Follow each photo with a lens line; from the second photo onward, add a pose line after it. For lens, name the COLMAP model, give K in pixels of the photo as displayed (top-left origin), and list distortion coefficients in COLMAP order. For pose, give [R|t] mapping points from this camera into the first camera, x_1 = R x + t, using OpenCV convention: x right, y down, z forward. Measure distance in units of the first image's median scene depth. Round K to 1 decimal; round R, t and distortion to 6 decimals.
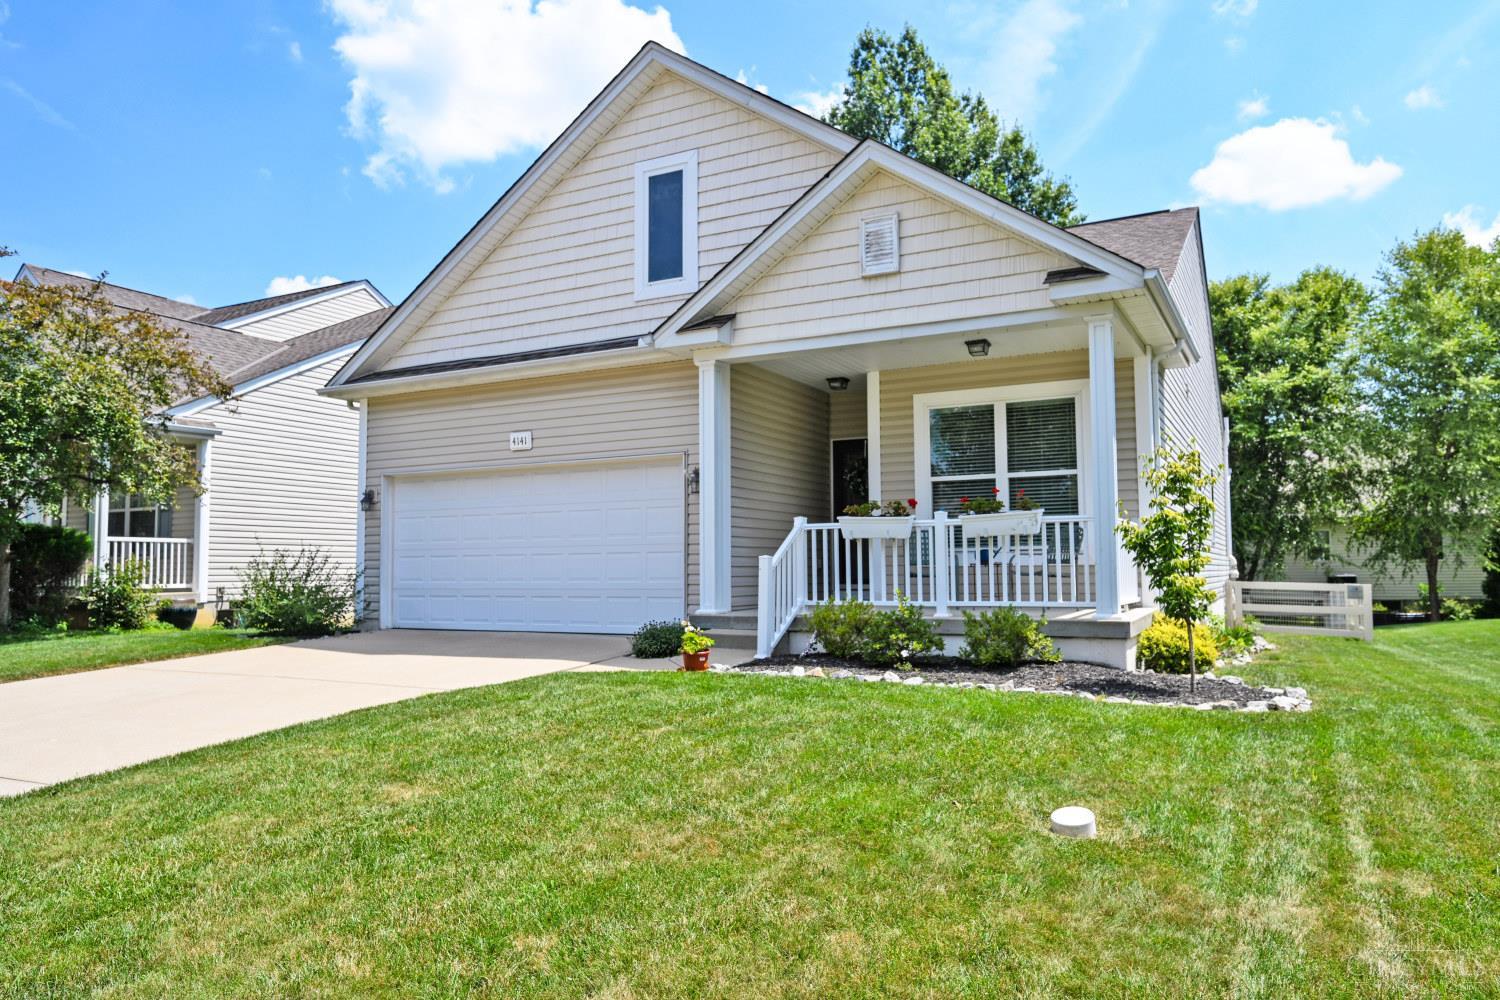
lens RADIAL K [[982.8, 0, 757.2], [0, 982.8, 494.1], [0, 0, 1]] dist [-0.002684, -0.006302]
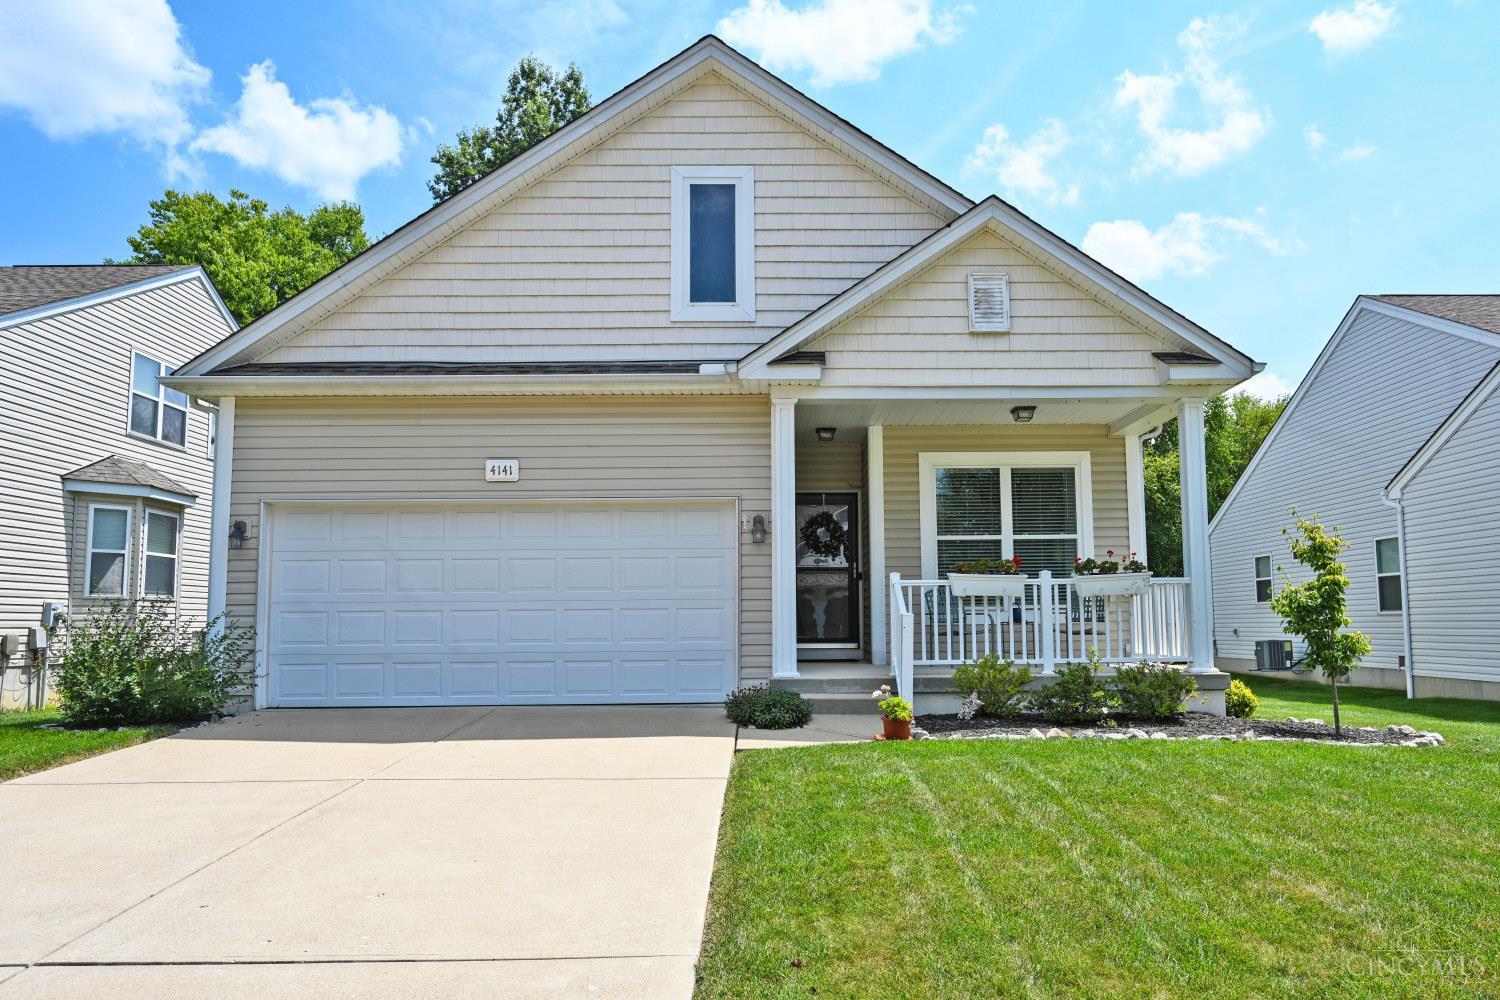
lens RADIAL K [[982.8, 0, 767.7], [0, 982.8, 528.9], [0, 0, 1]] dist [-0.002684, -0.006302]
pose [[0.882500, 0.045972, 0.468060, -0.467725], [-0.033961, 0.998842, -0.034074, 0.016161], [-0.469085, 0.014175, 0.883039, 0.196475]]
